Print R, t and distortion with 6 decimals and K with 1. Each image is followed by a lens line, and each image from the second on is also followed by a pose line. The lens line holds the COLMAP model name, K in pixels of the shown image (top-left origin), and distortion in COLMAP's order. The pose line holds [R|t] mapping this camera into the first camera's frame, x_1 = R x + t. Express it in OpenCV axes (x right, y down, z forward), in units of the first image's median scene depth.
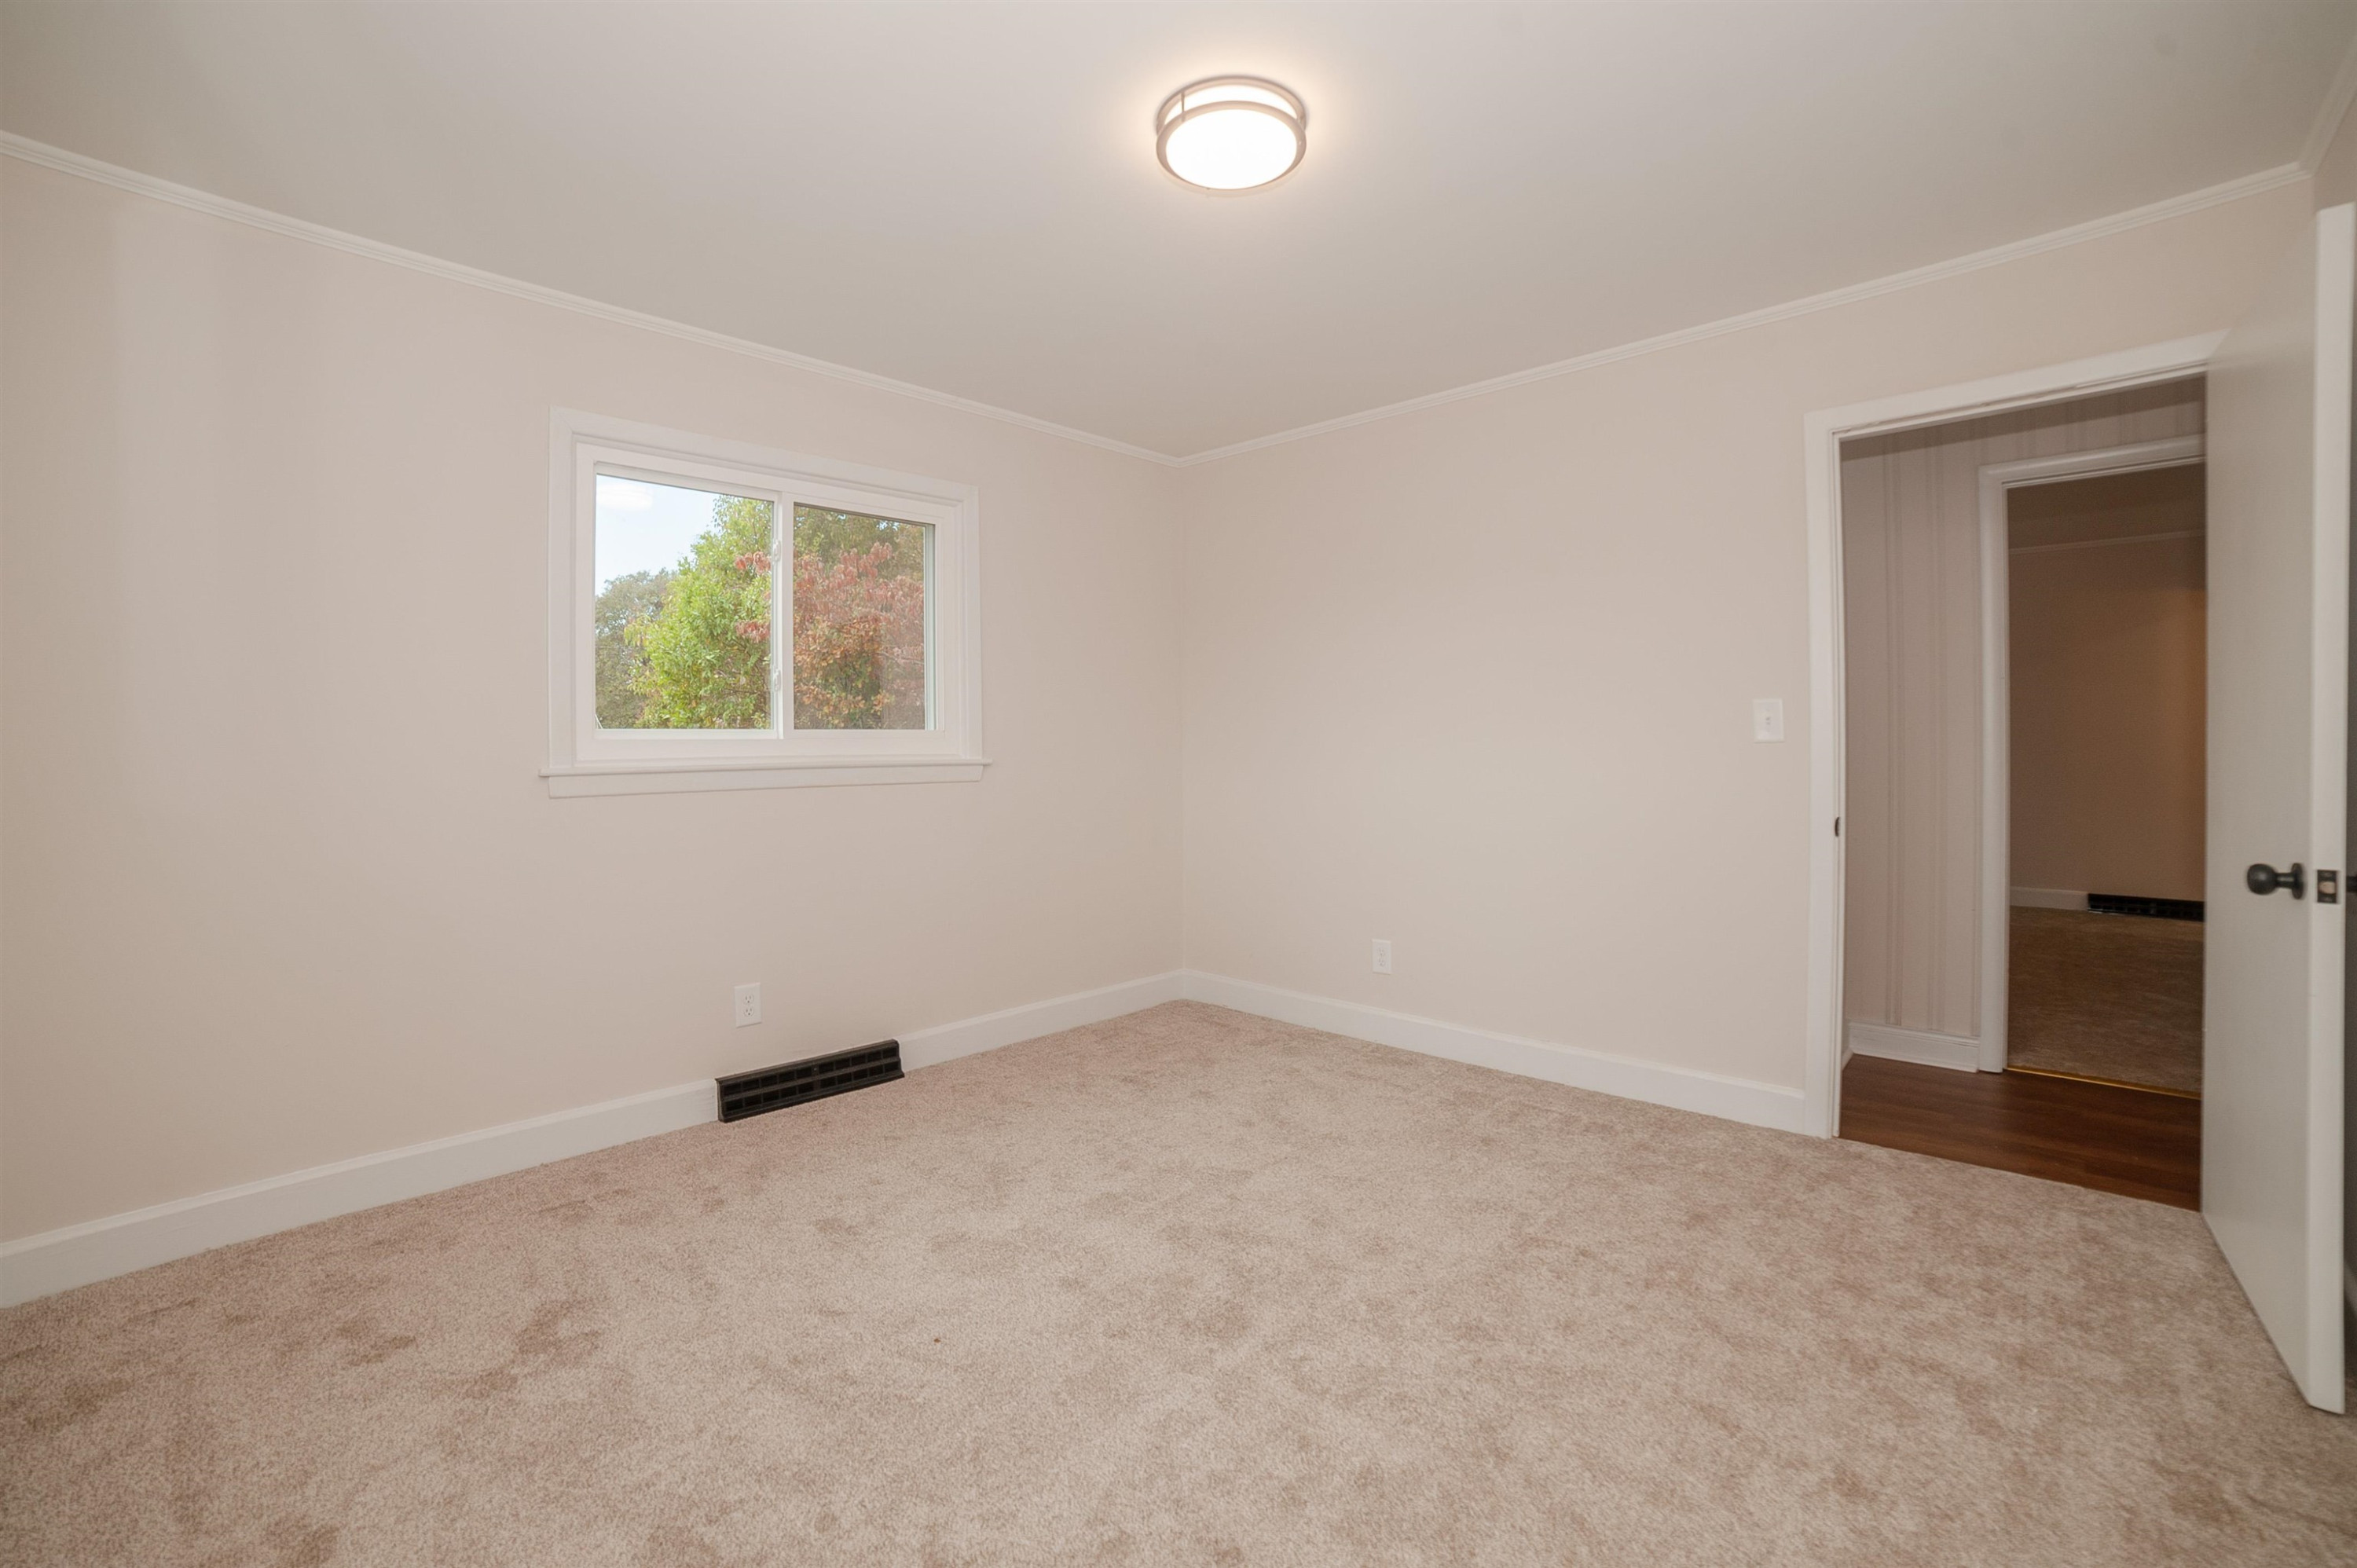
lens RADIAL K [[1017.6, 0, 1164.1], [0, 1017.6, 787.3], [0, 0, 1]] dist [-0.101566, 0.033649]
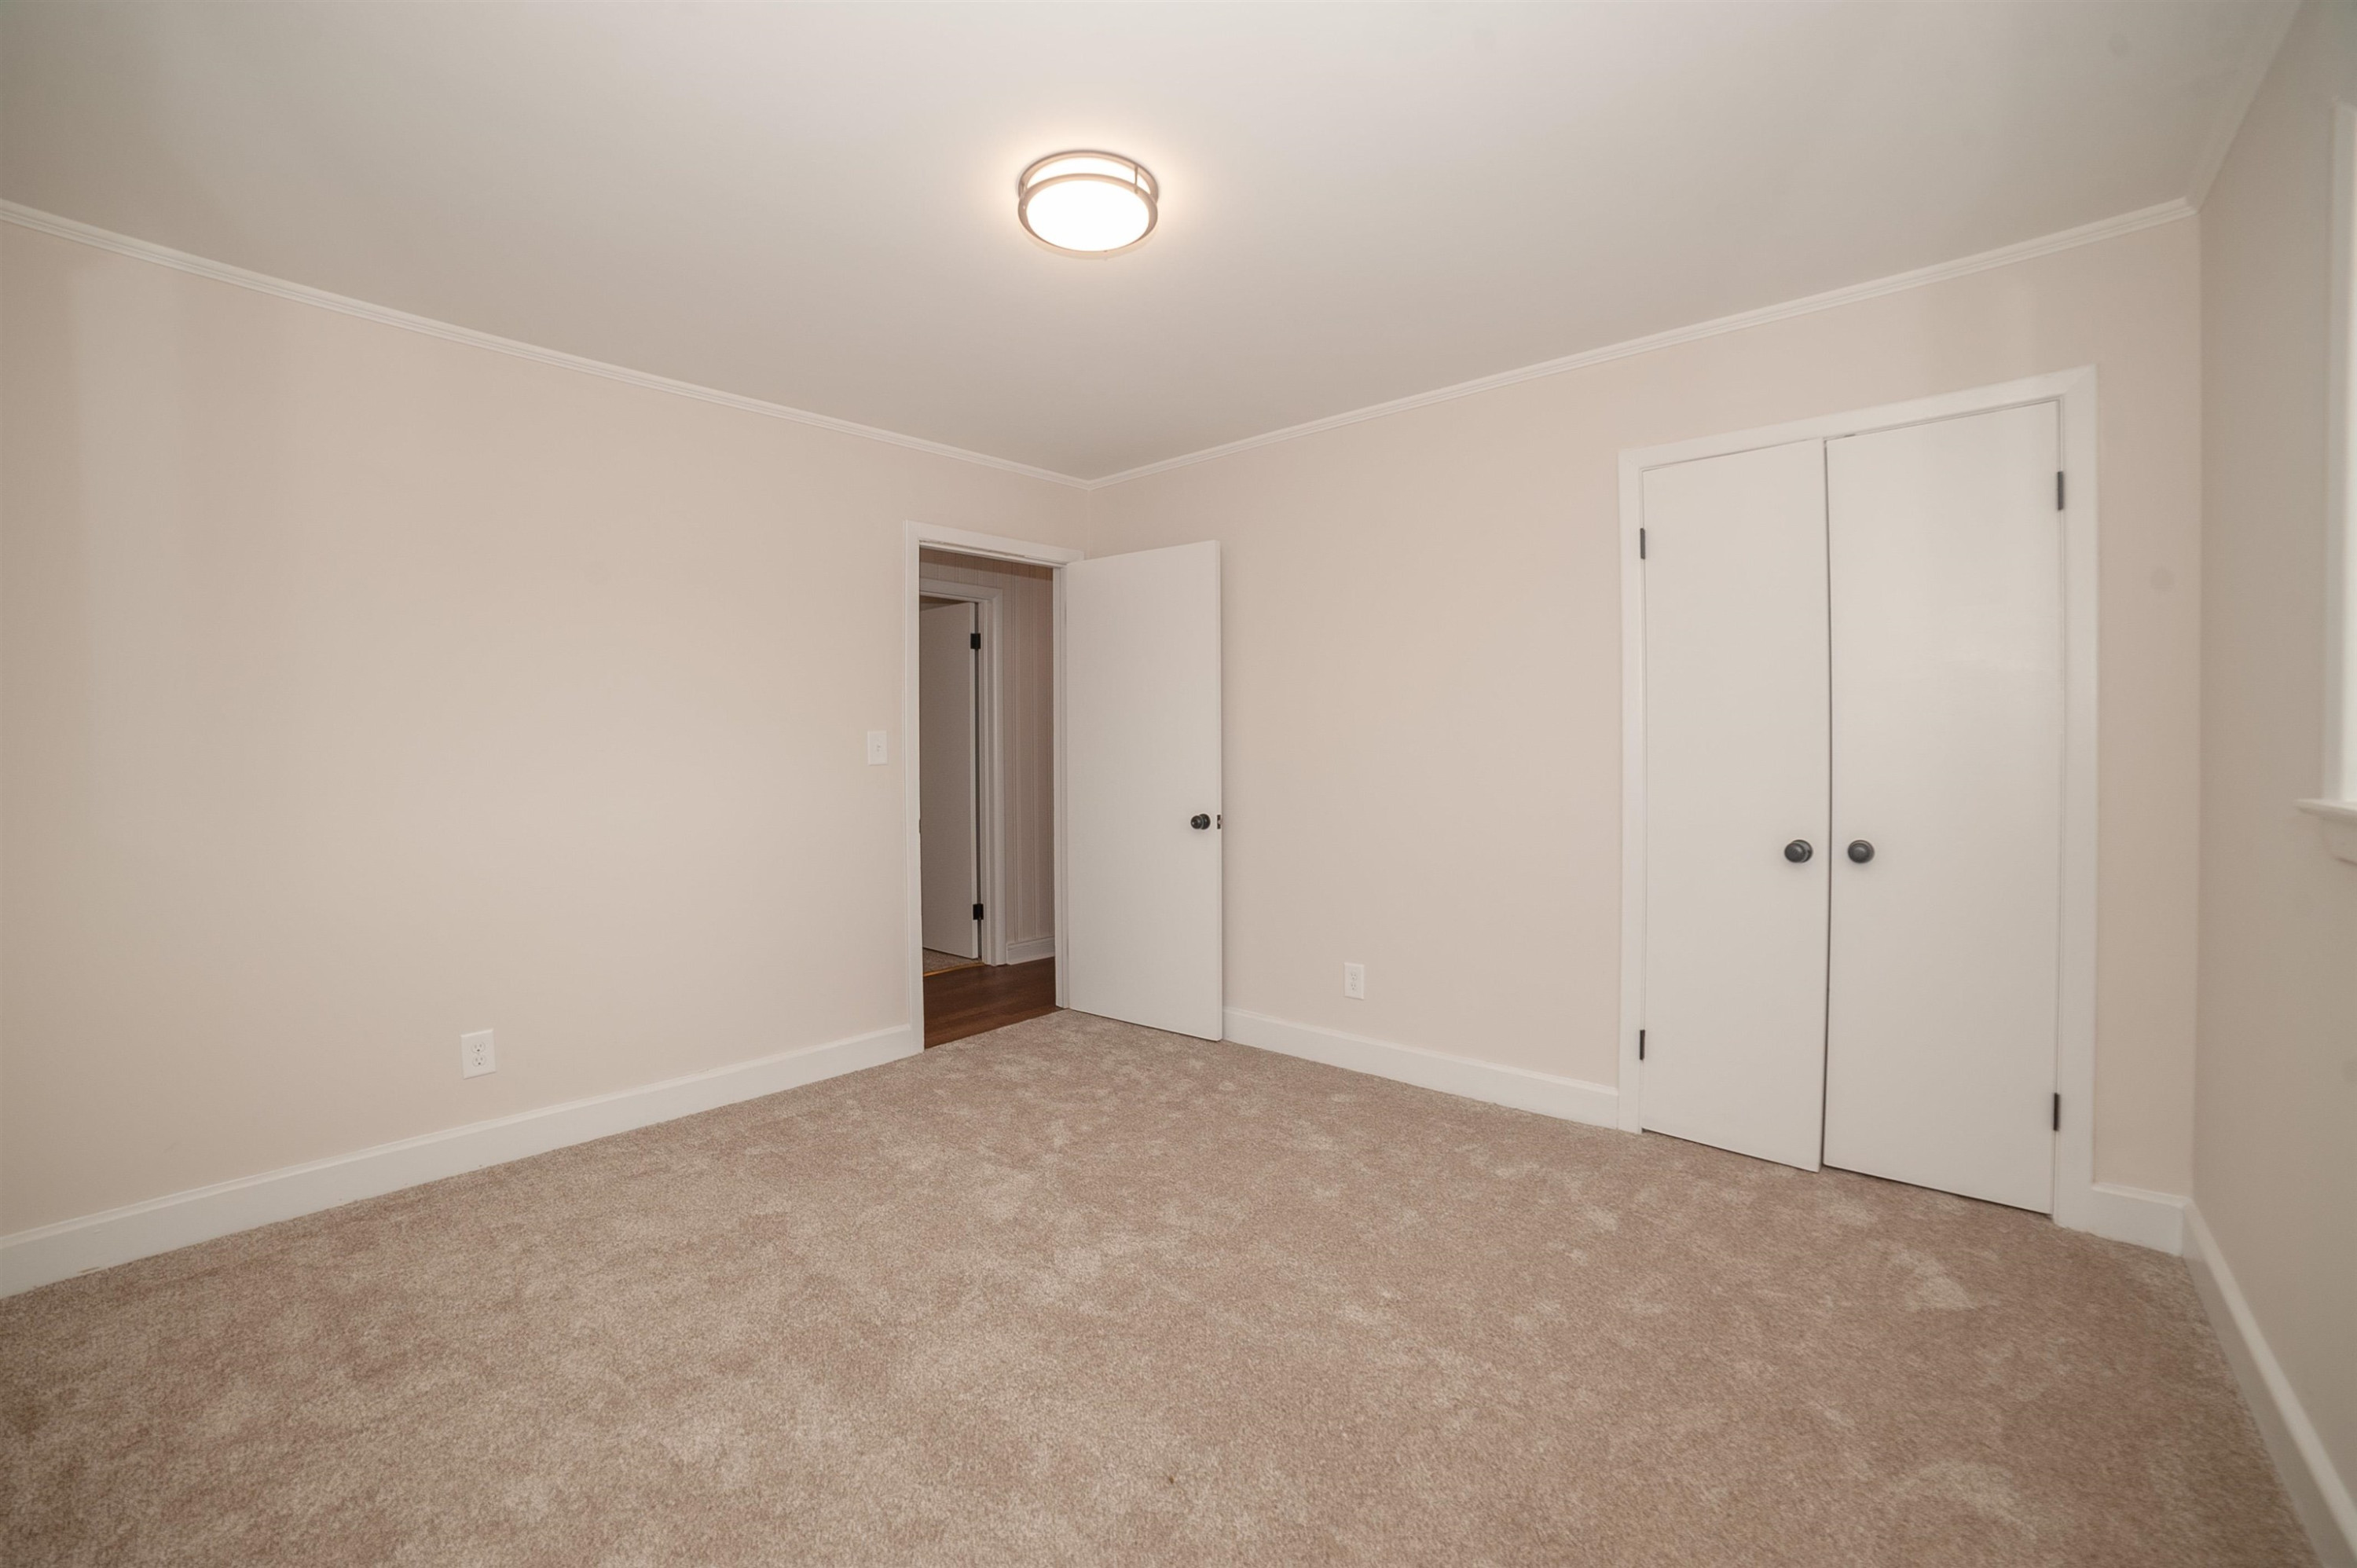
lens RADIAL K [[1017.6, 0, 1164.1], [0, 1017.6, 787.3], [0, 0, 1]] dist [-0.101566, 0.033649]
pose [[-0.072671, -0.026559, 0.997002, -0.799535], [0.048564, 0.998365, 0.030136, -0.040619], [-0.996173, 0.050608, -0.071263, 0.790404]]
